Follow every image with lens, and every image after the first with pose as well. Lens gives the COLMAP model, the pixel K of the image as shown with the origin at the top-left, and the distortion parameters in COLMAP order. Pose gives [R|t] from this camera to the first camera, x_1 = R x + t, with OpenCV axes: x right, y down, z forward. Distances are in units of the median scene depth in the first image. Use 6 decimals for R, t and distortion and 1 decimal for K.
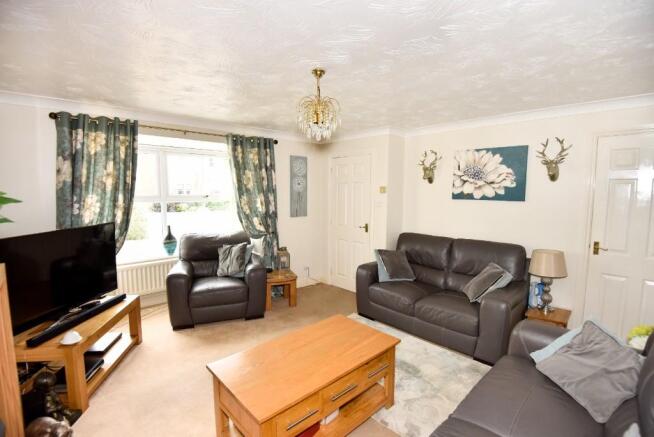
lens RADIAL K [[308.3, 0, 330.1], [0, 308.3, 220.9], [0, 0, 1]] dist [-0.019699, -0.001321]
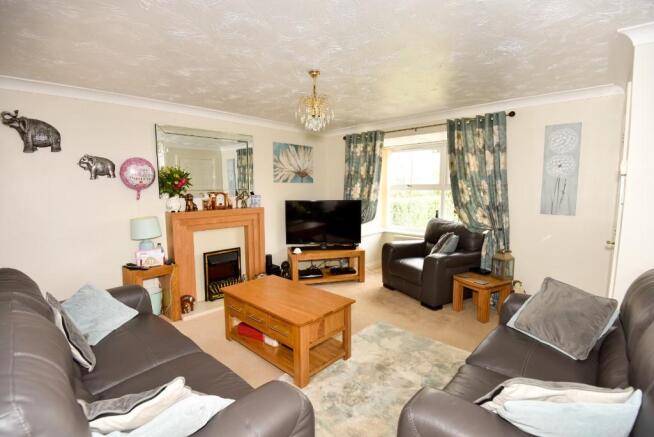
lens RADIAL K [[308.3, 0, 332.5], [0, 308.3, 217.2], [0, 0, 1]] dist [-0.019699, -0.001321]
pose [[0.059860, 0.102149, -0.992966, 0.610423], [-0.089680, 0.991278, 0.096569, -0.033084], [0.994170, 0.083268, 0.068499, 0.538104]]
